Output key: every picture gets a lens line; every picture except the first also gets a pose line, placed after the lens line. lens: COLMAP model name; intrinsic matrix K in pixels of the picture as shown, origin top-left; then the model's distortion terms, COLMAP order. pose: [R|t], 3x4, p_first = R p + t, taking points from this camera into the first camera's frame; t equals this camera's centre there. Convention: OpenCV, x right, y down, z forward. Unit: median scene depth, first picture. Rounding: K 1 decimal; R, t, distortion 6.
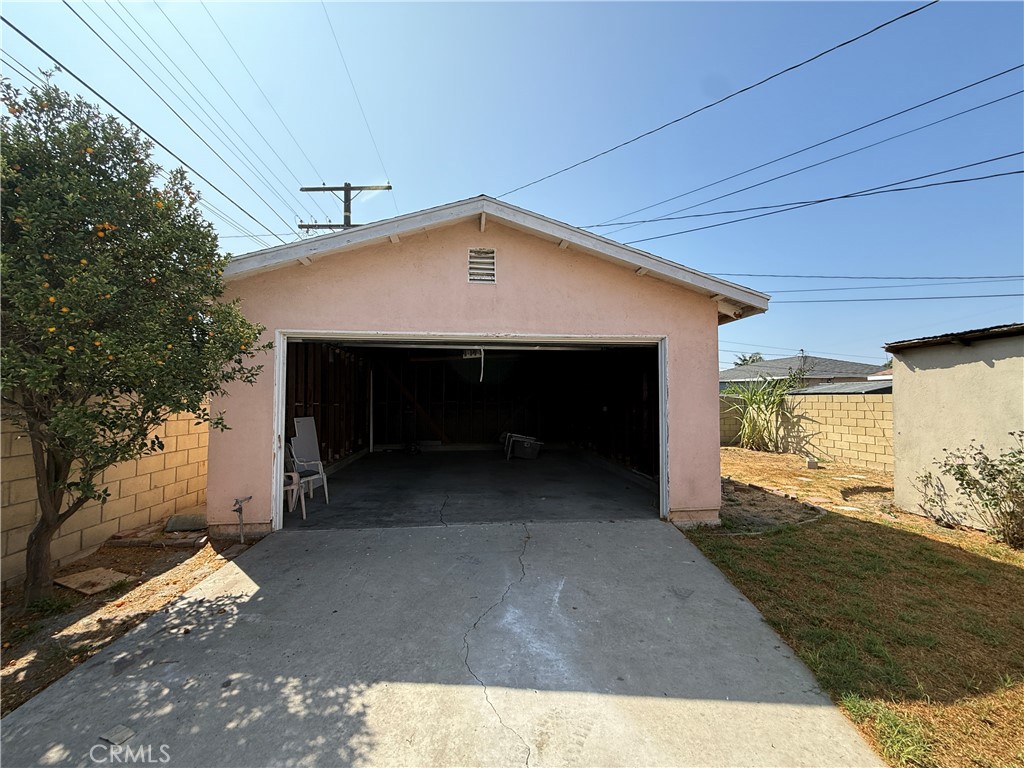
lens RADIAL K [[409.1, 0, 507.9], [0, 409.1, 388.1], [0, 0, 1]] dist [-0.001140, 0.000301]
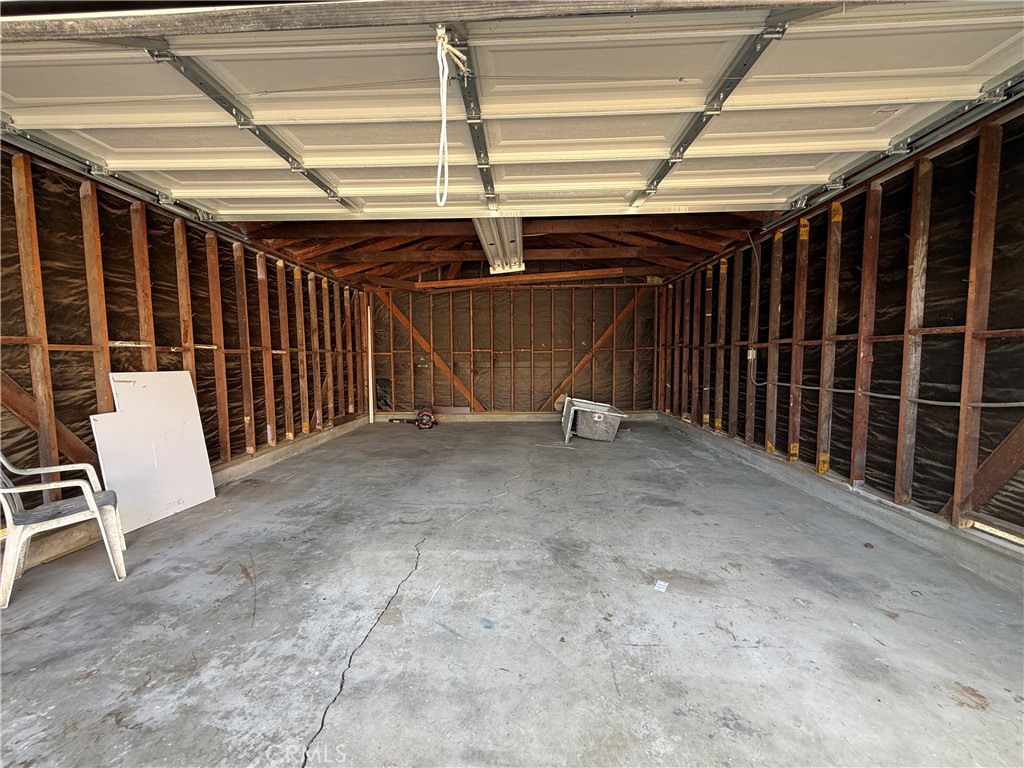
lens RADIAL K [[409.1, 0, 509.3], [0, 409.1, 386.6], [0, 0, 1]] dist [-0.001140, 0.000301]
pose [[0.989791, 0.001355, -0.142523, 0.002310], [0.012761, 0.995096, 0.098085, 0.030086], [0.141957, -0.098902, 0.984920, 0.368217]]
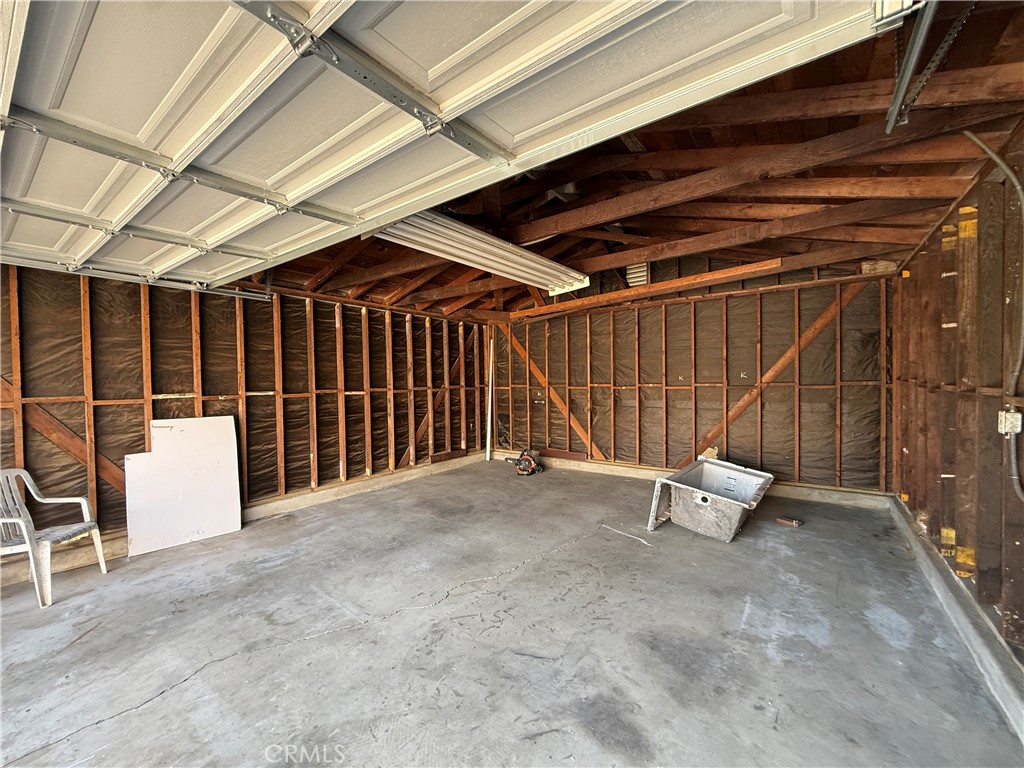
lens RADIAL K [[409.1, 0, 515.6], [0, 409.1, 385.3], [0, 0, 1]] dist [-0.001140, 0.000301]
pose [[0.736689, 0.000381, -0.676231, 0.170255], [0.031943, 0.998864, 0.035362, 0.010993], [0.675477, -0.047652, 0.735840, 0.575285]]
